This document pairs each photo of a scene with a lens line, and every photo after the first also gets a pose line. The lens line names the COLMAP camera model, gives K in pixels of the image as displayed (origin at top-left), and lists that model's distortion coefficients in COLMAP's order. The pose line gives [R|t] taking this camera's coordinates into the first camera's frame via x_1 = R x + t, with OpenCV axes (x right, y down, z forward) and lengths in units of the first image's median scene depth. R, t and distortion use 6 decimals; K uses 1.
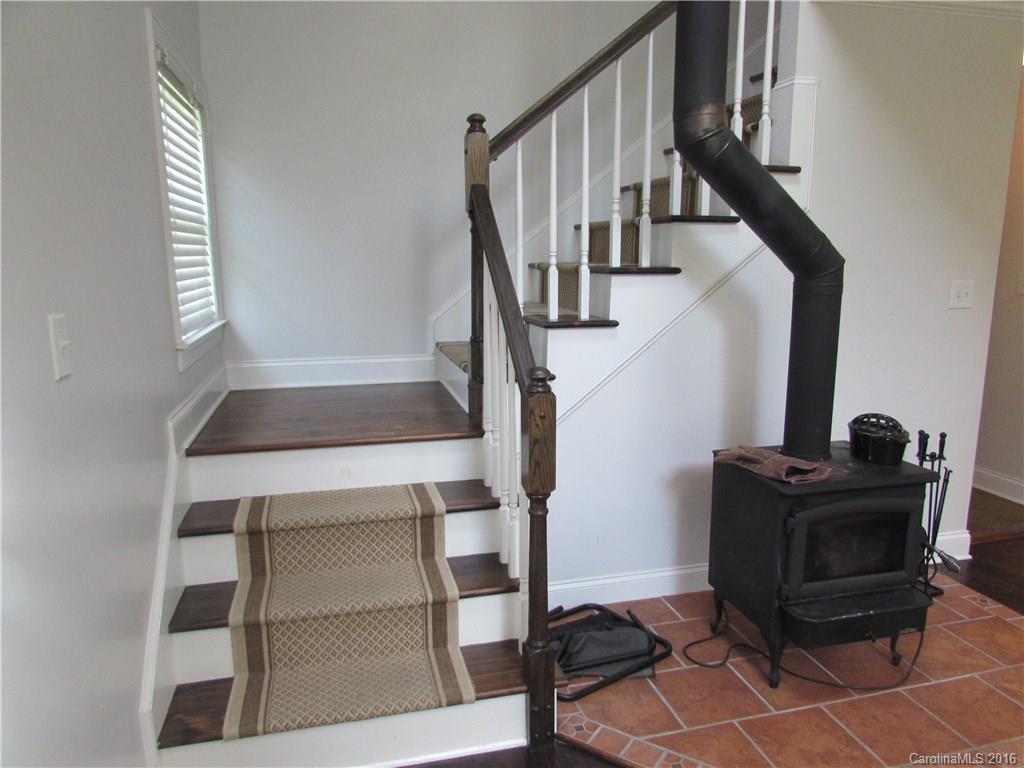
lens RADIAL K [[720.5, 0, 515.0], [0, 720.5, 392.7], [0, 0, 1]] dist [-0.037265, 0.005905]
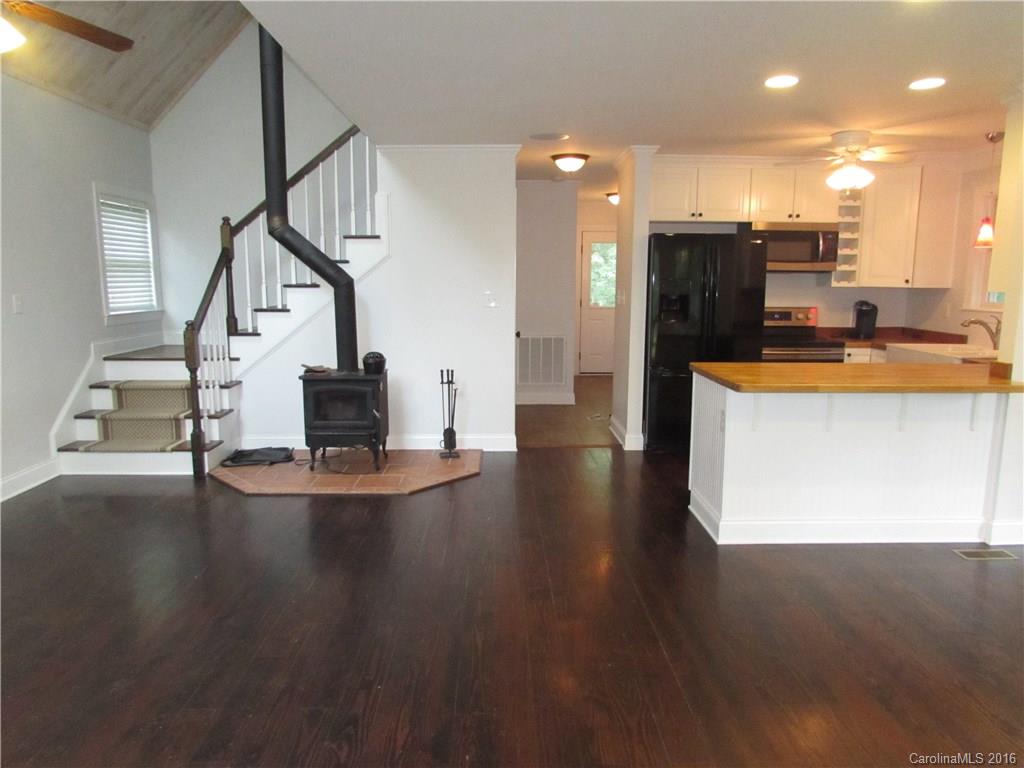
lens RADIAL K [[720.5, 0, 519.4], [0, 720.5, 386.8], [0, 0, 1]] dist [-0.037265, 0.005905]
pose [[0.975360, 0.037635, -0.217384, 1.377880], [-0.045112, 0.998545, -0.029536, 0.175717], [0.215956, 0.038614, 0.975639, -0.997532]]
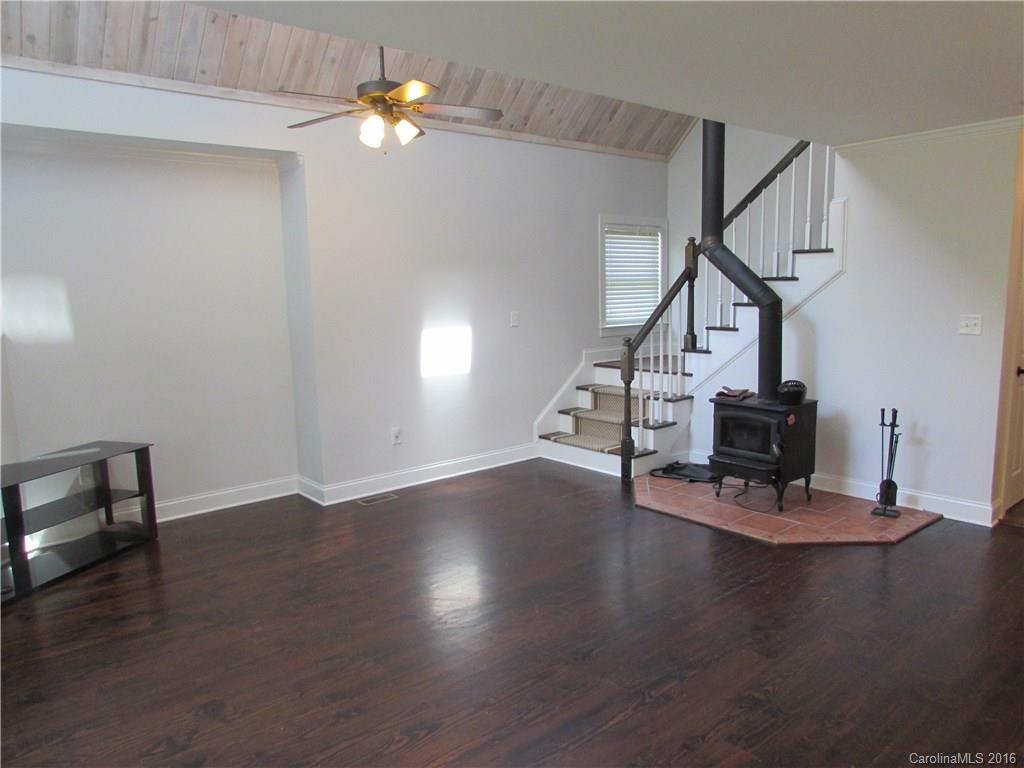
lens RADIAL K [[720.5, 0, 516.4], [0, 720.5, 386.0], [0, 0, 1]] dist [-0.037265, 0.005905]
pose [[0.443414, 0.118188, -0.888491, 1.861532], [-0.147722, 0.987349, 0.057615, 0.043123], [0.884060, 0.105702, 0.455263, -0.537822]]
